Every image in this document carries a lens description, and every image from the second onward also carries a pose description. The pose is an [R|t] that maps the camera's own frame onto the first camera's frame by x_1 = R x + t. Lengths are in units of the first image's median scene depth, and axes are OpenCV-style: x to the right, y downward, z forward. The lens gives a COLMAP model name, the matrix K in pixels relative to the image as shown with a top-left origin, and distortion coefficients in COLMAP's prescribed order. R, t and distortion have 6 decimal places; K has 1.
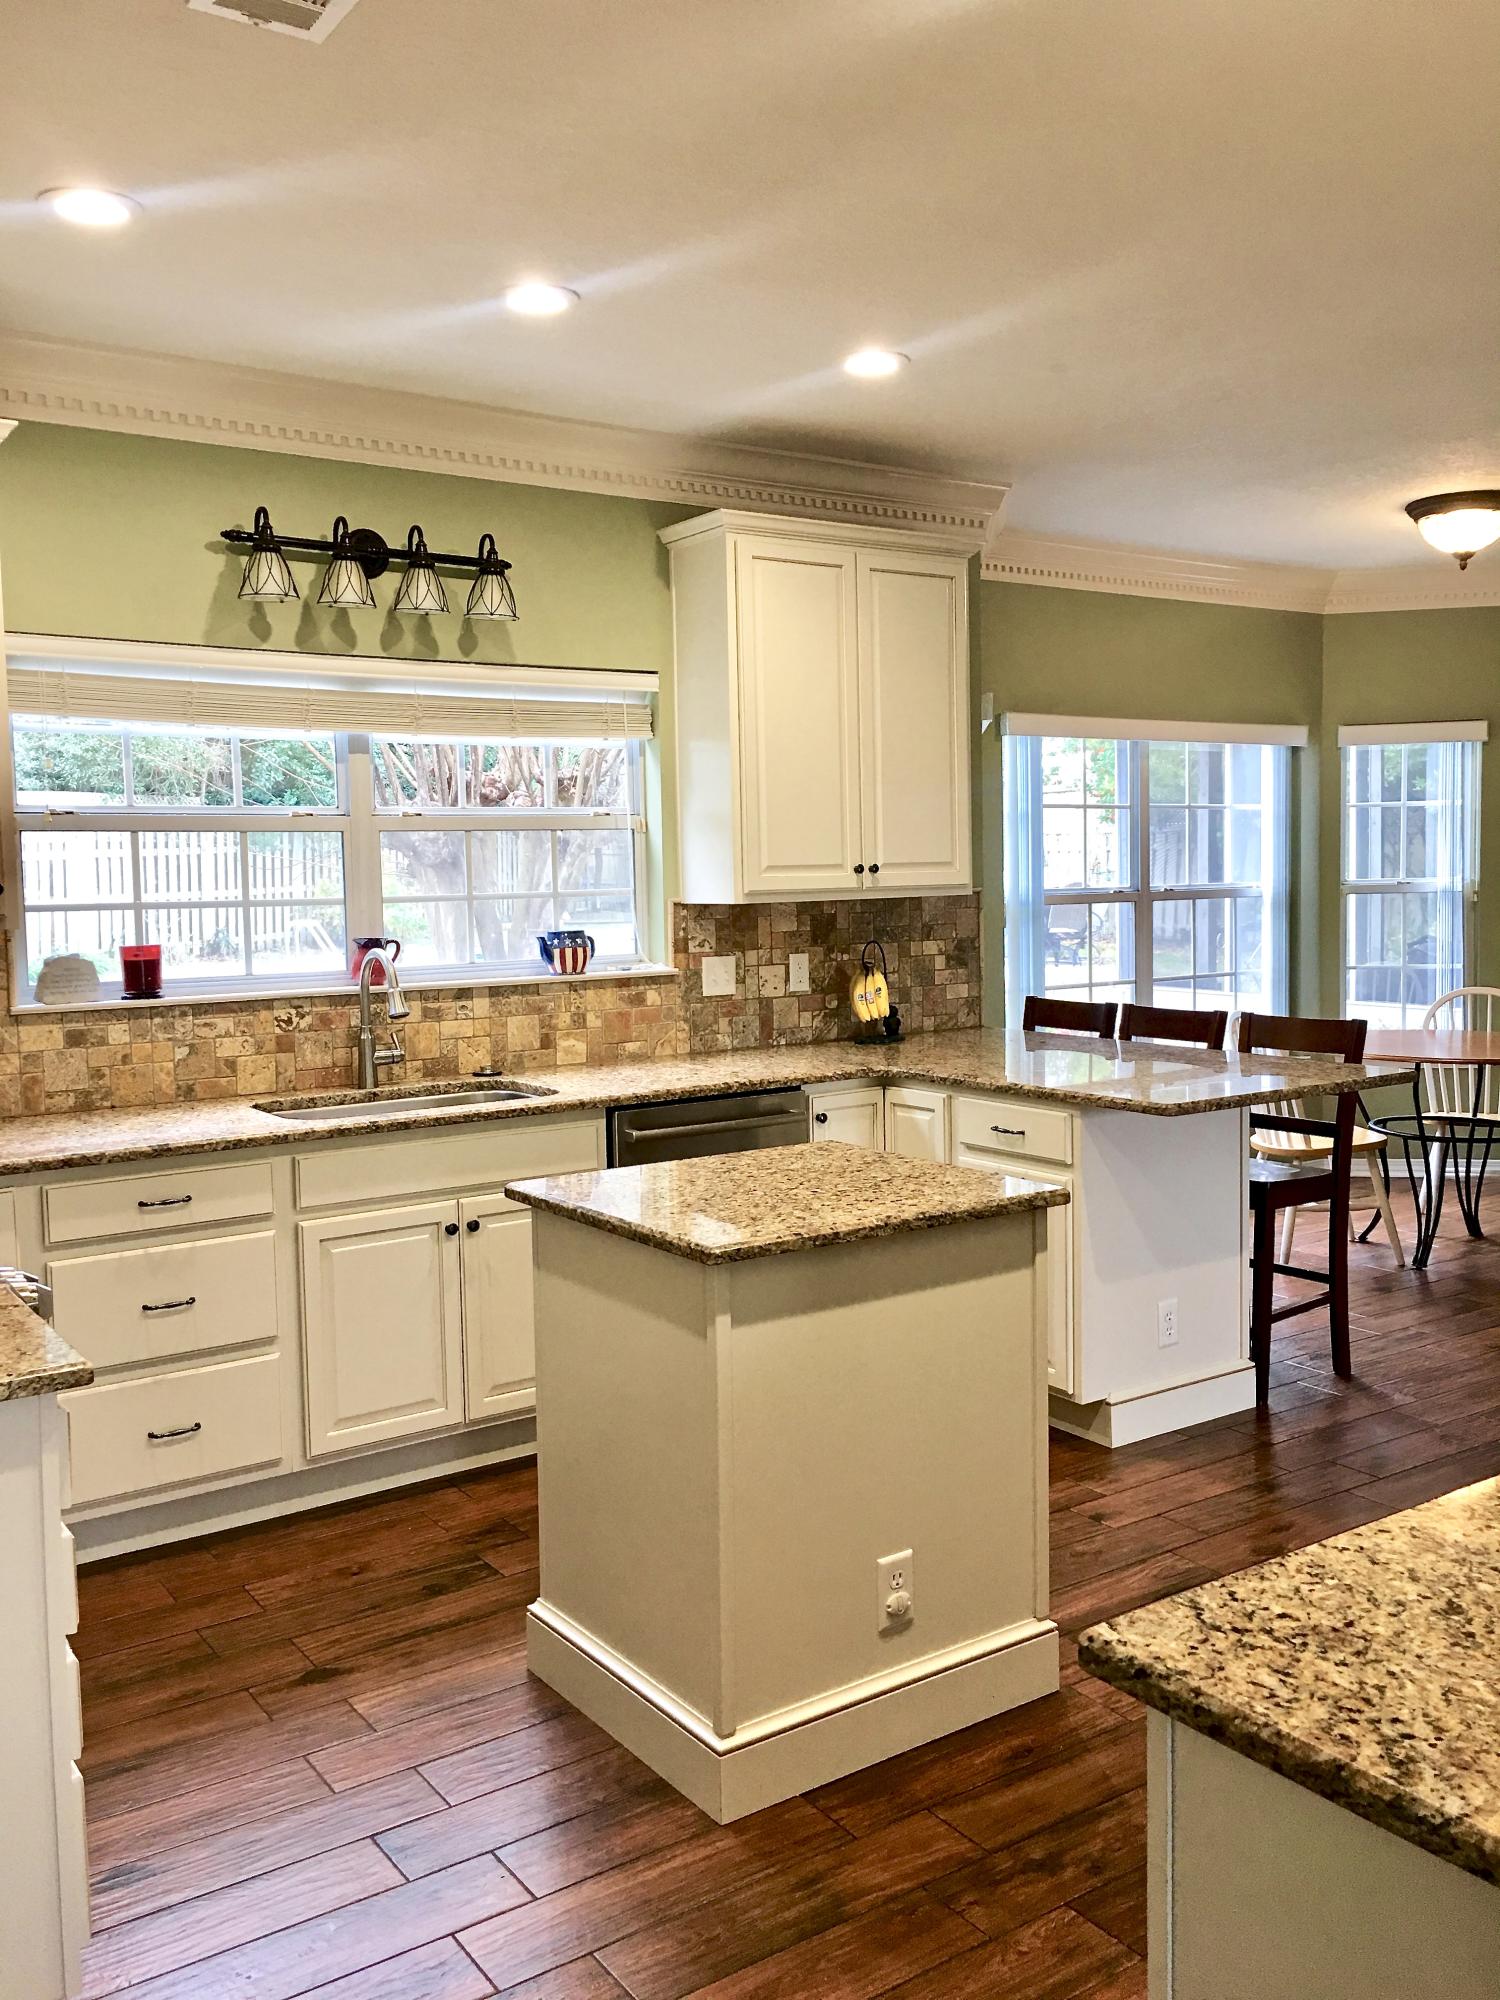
lens RADIAL K [[1701.1, 0, 750.0], [0, 1701.1, 1000.0], [0, 0, 1]] dist [0.082777, -0.104395]
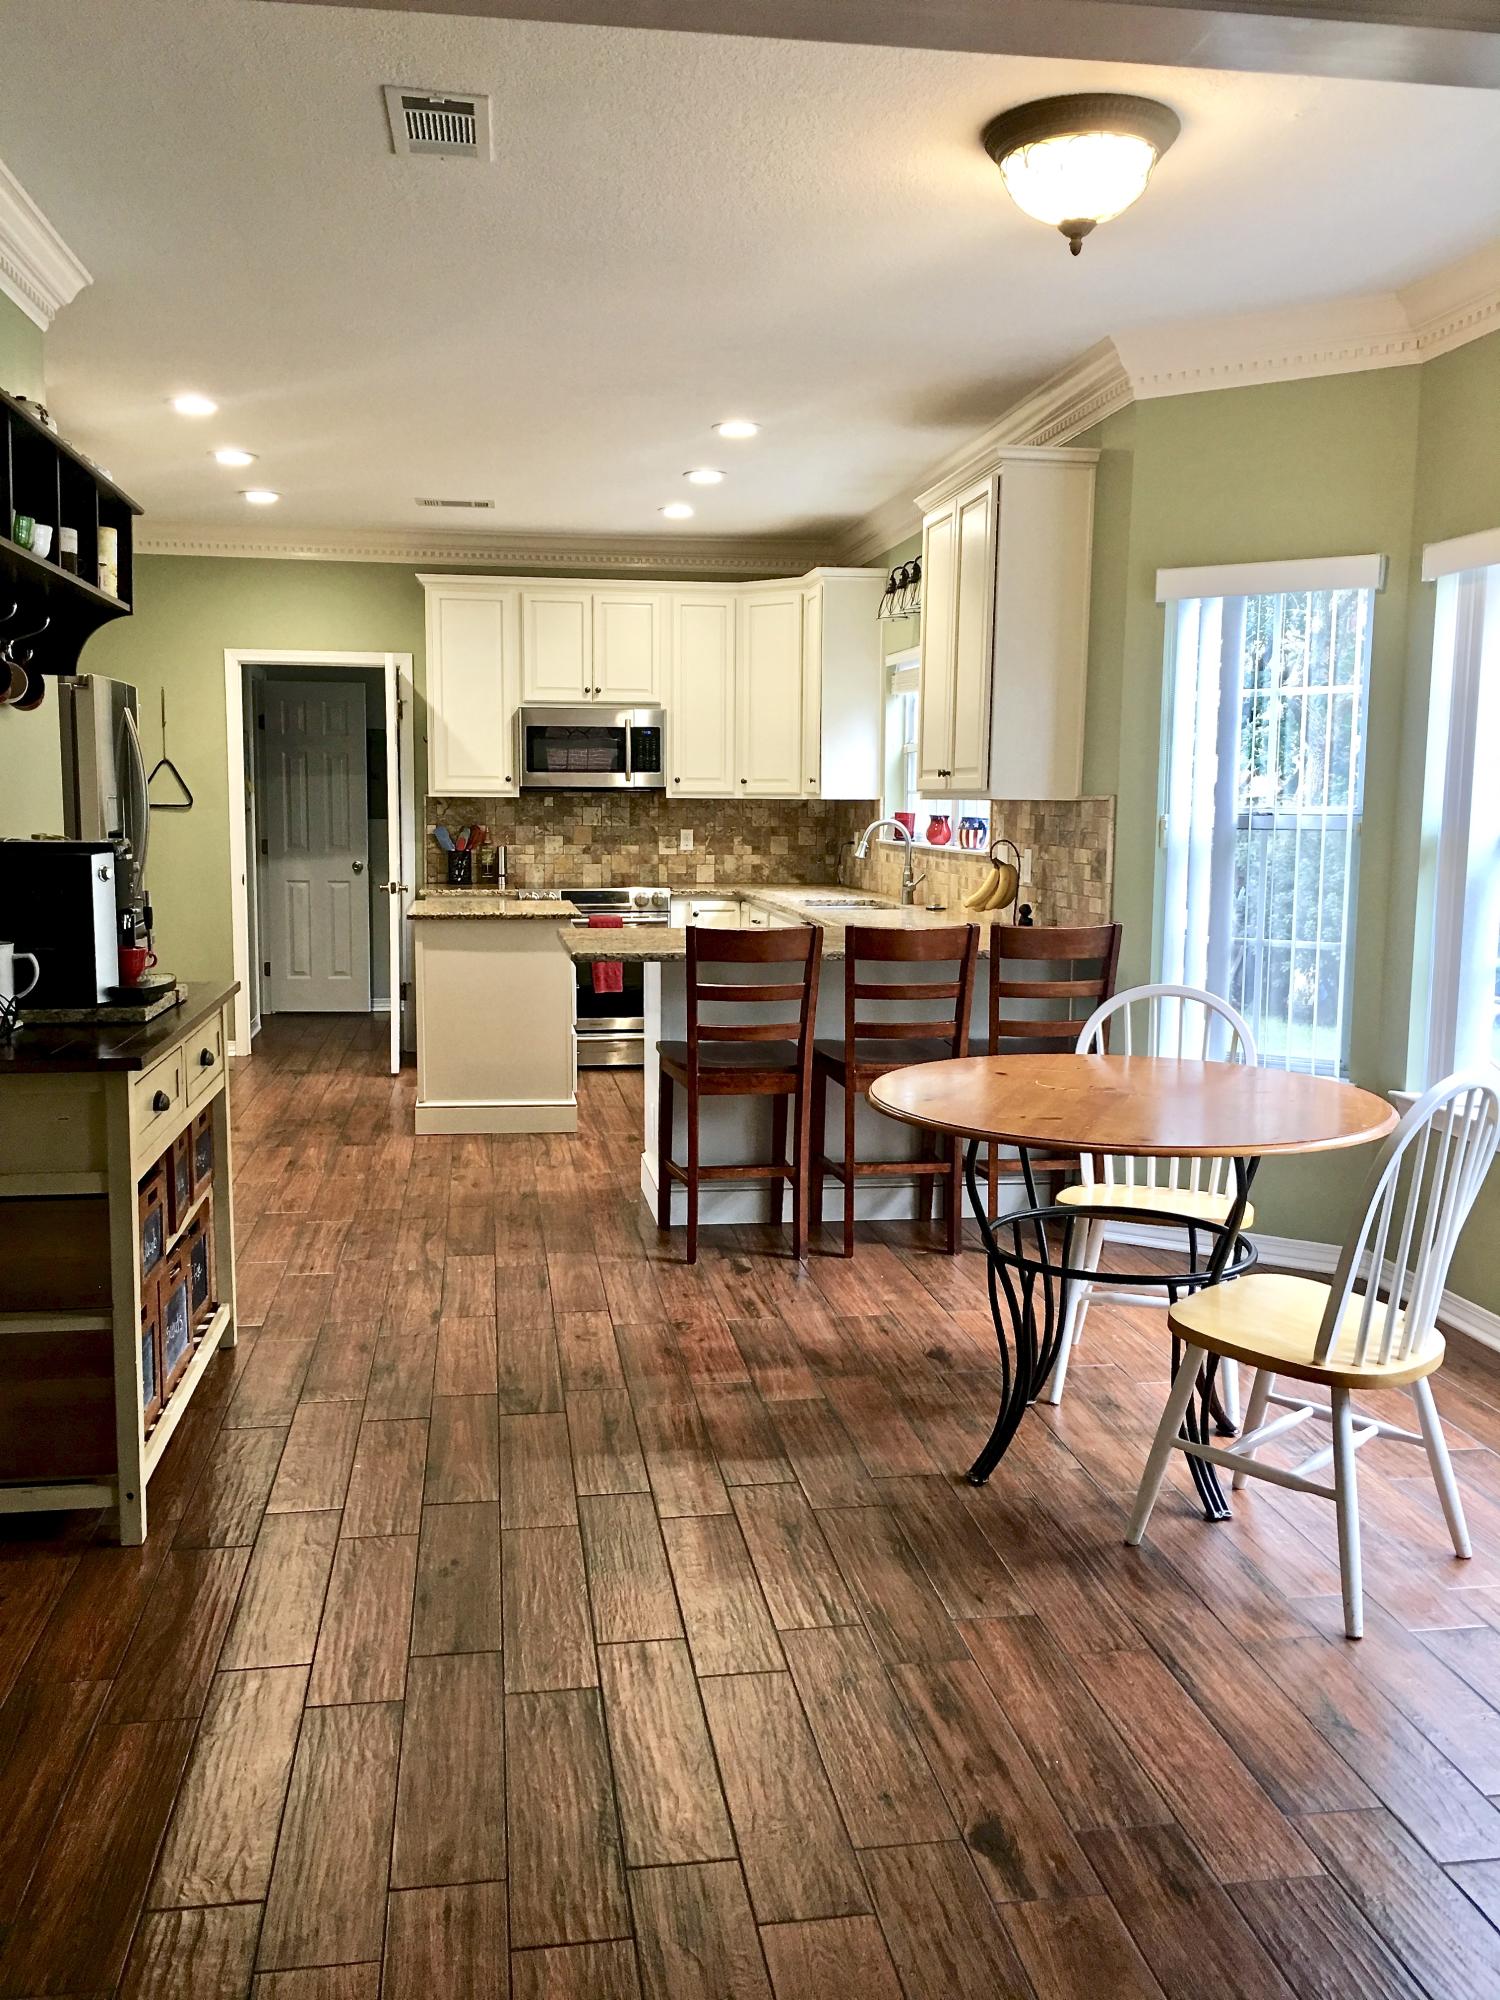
lens RADIAL K [[1701.1, 0, 750.0], [0, 1701.1, 1000.0], [0, 0, 1]] dist [0.082777, -0.104395]
pose [[-0.436634, 0.119849, -0.891621, 1.049320], [-0.071960, 0.983258, 0.167406, -0.097890], [0.896757, 0.137256, -0.420699, 1.232944]]
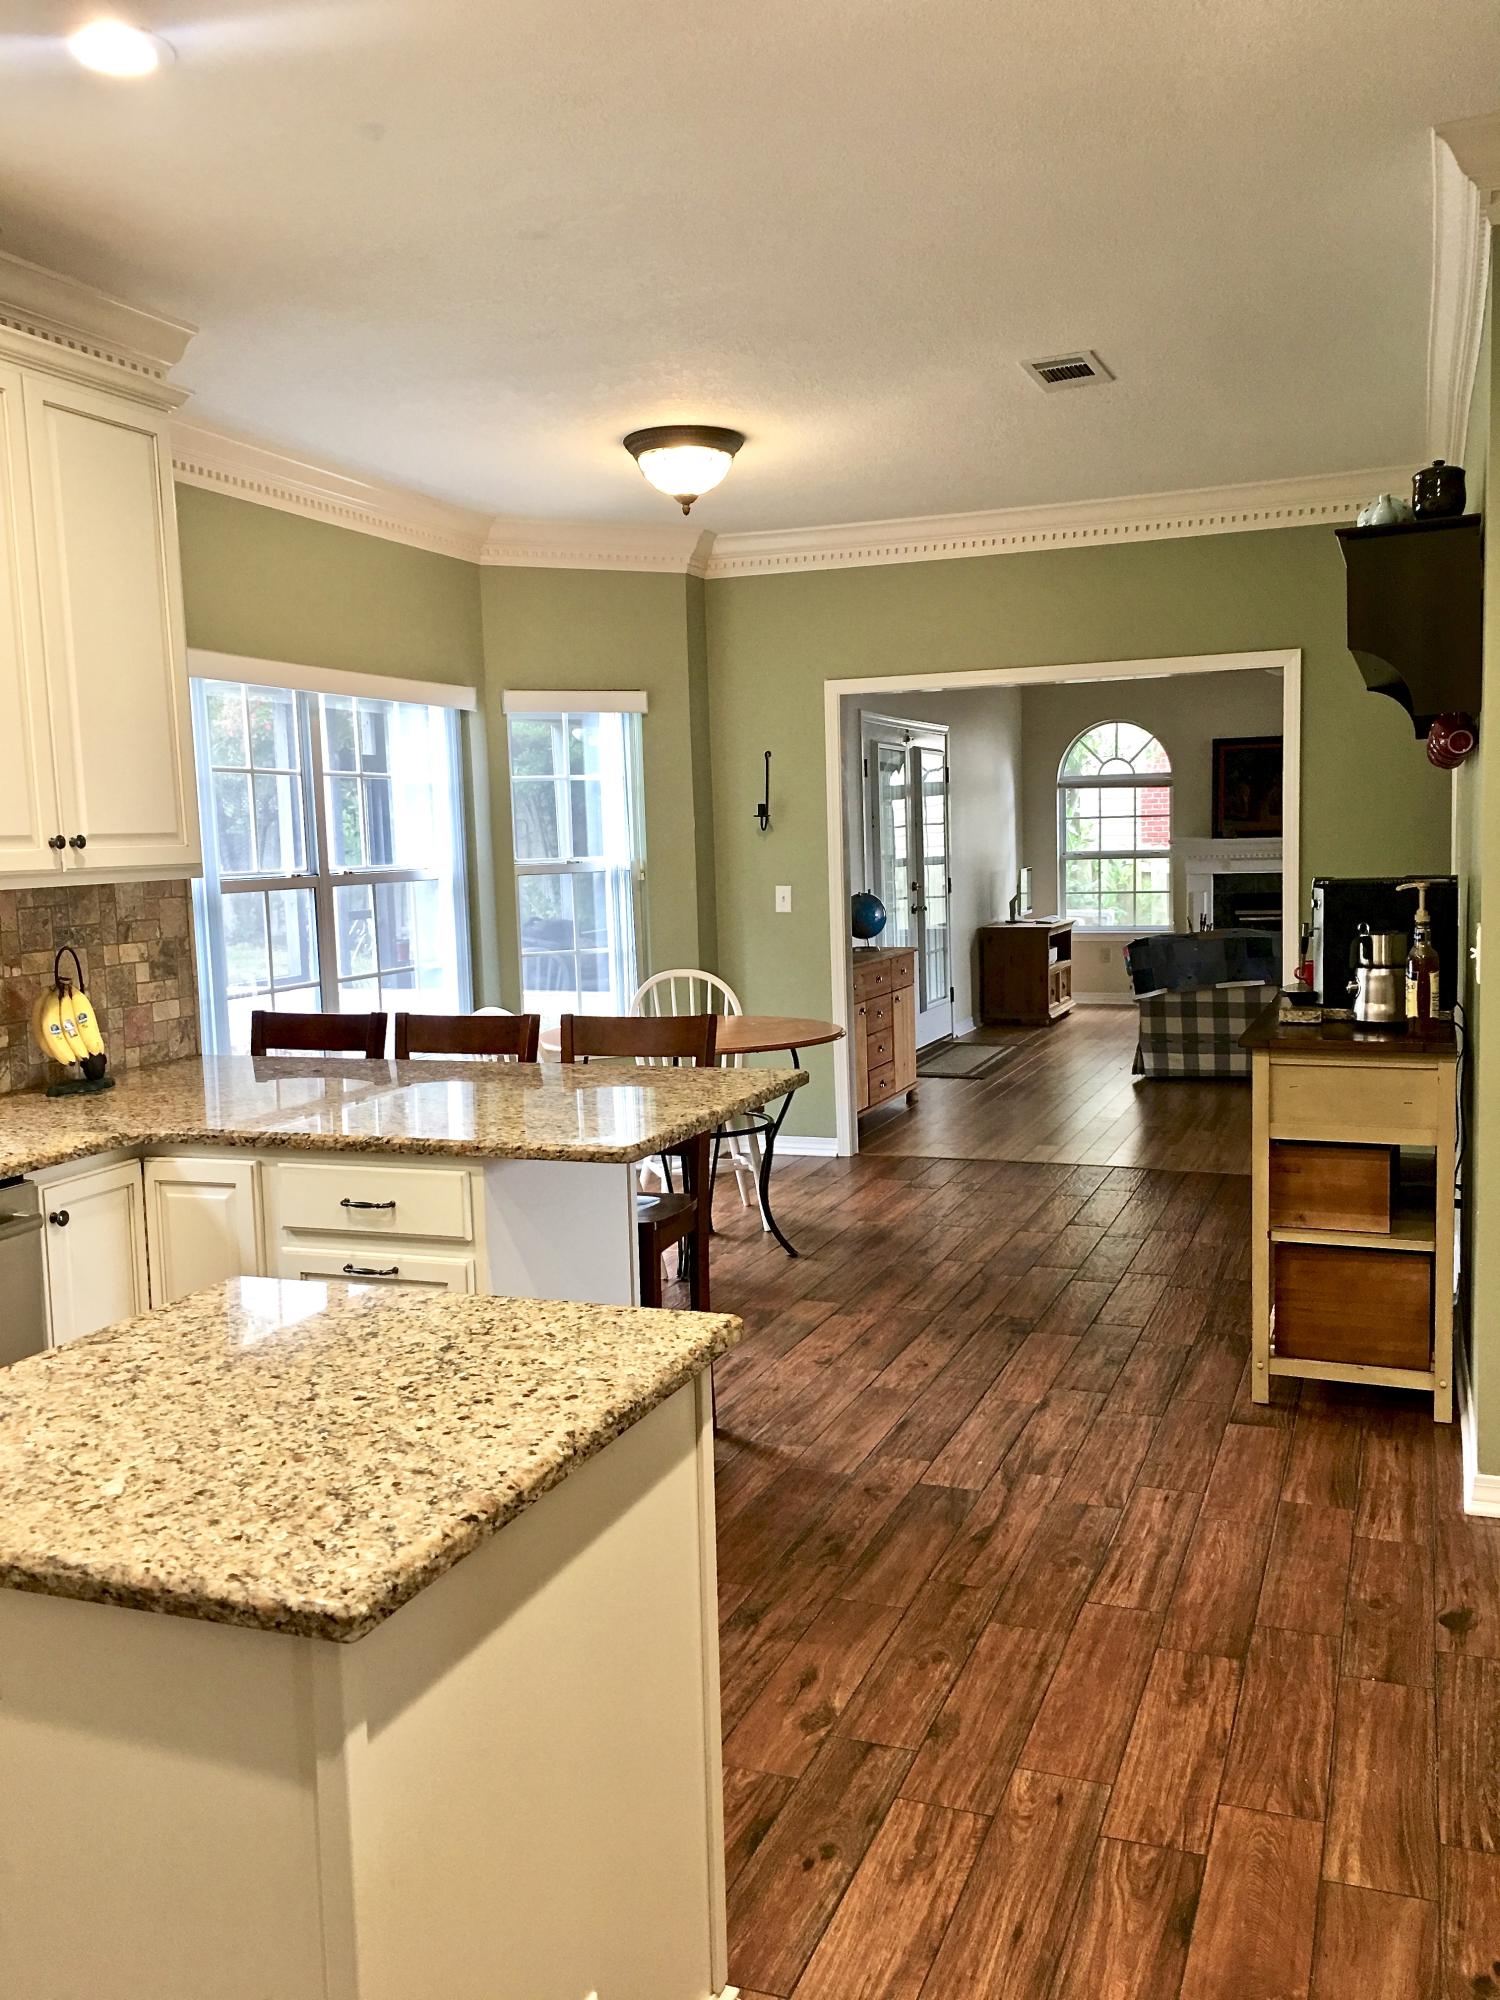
lens RADIAL K [[1701.1, 0, 750.0], [0, 1701.1, 1000.0], [0, 0, 1]] dist [0.082777, -0.104395]
pose [[0.828684, -0.062018, 0.556270, -0.082318], [0.059814, 0.997964, 0.022155, -0.011084], [-0.556511, 0.014913, 0.830706, 0.240886]]
